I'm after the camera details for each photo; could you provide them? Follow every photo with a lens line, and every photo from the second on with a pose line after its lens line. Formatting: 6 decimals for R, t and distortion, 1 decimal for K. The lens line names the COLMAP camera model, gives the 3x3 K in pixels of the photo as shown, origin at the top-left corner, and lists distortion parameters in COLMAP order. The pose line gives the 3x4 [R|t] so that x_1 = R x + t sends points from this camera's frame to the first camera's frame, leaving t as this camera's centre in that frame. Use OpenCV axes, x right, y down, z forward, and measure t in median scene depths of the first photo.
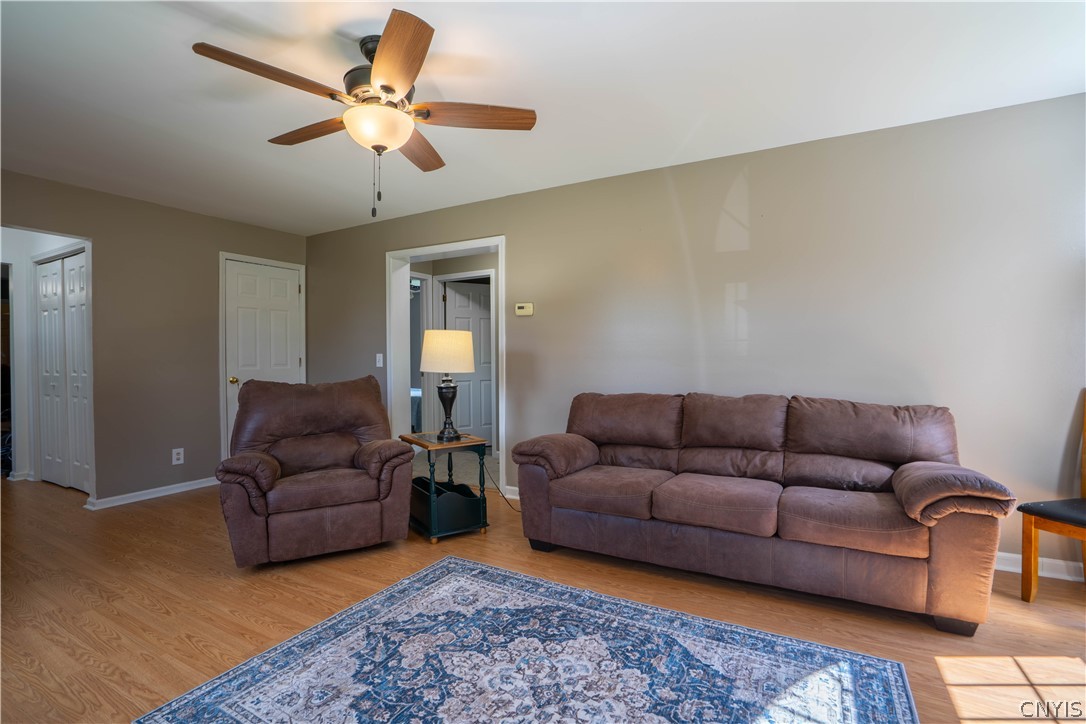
lens RADIAL K [[503.7, 0, 540.6], [0, 503.7, 363.7], [0, 0, 1]] dist [-0.035284, 0.002999]
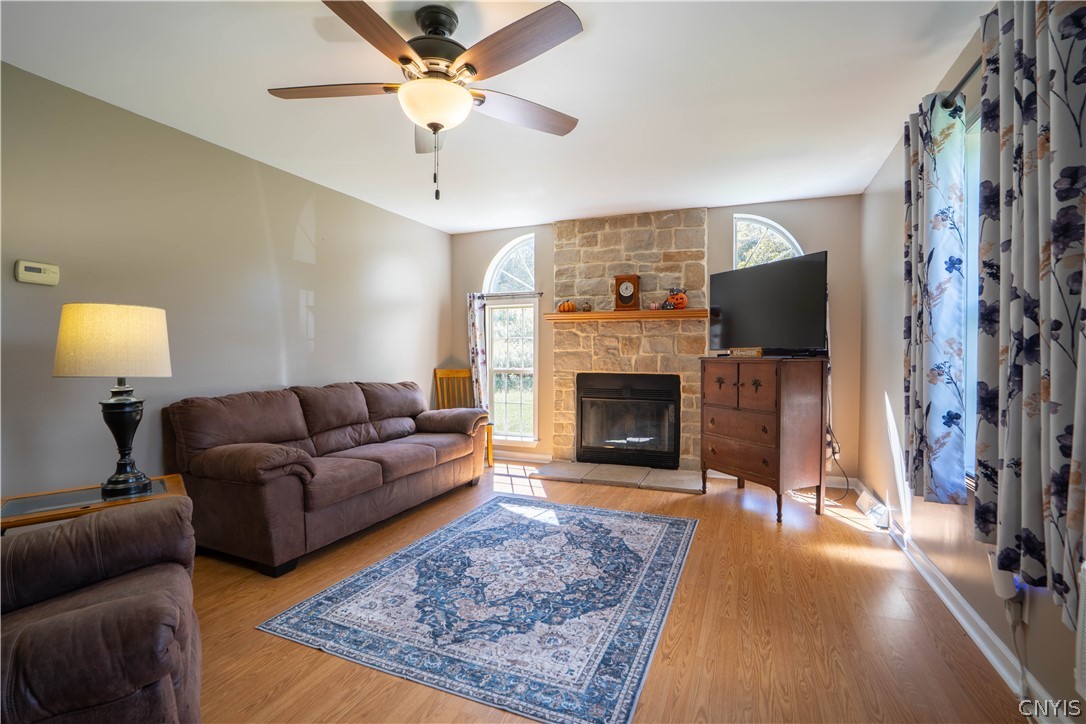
lens RADIAL K [[503.7, 0, 537.6], [0, 503.7, 360.0], [0, 0, 1]] dist [-0.035284, 0.002999]
pose [[-0.109671, -0.008808, 0.993929, -1.308330], [0.011189, 0.999886, 0.010096, -0.007722], [-0.993905, 0.012229, -0.109560, 0.936972]]
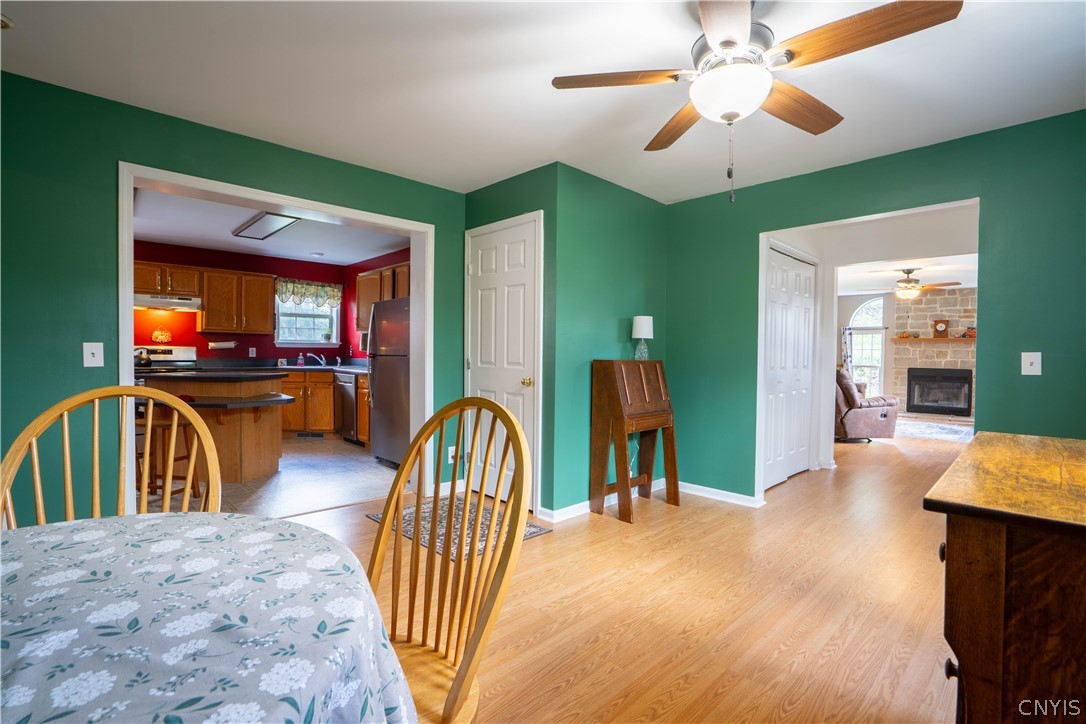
lens RADIAL K [[503.7, 0, 540.9], [0, 503.7, 362.5], [0, 0, 1]] dist [-0.035284, 0.002999]
pose [[0.303734, 0.000024, 0.952757, -1.384845], [-0.004241, 0.999990, 0.001327, -0.006658], [-0.952747, -0.004443, 0.303731, 0.972113]]
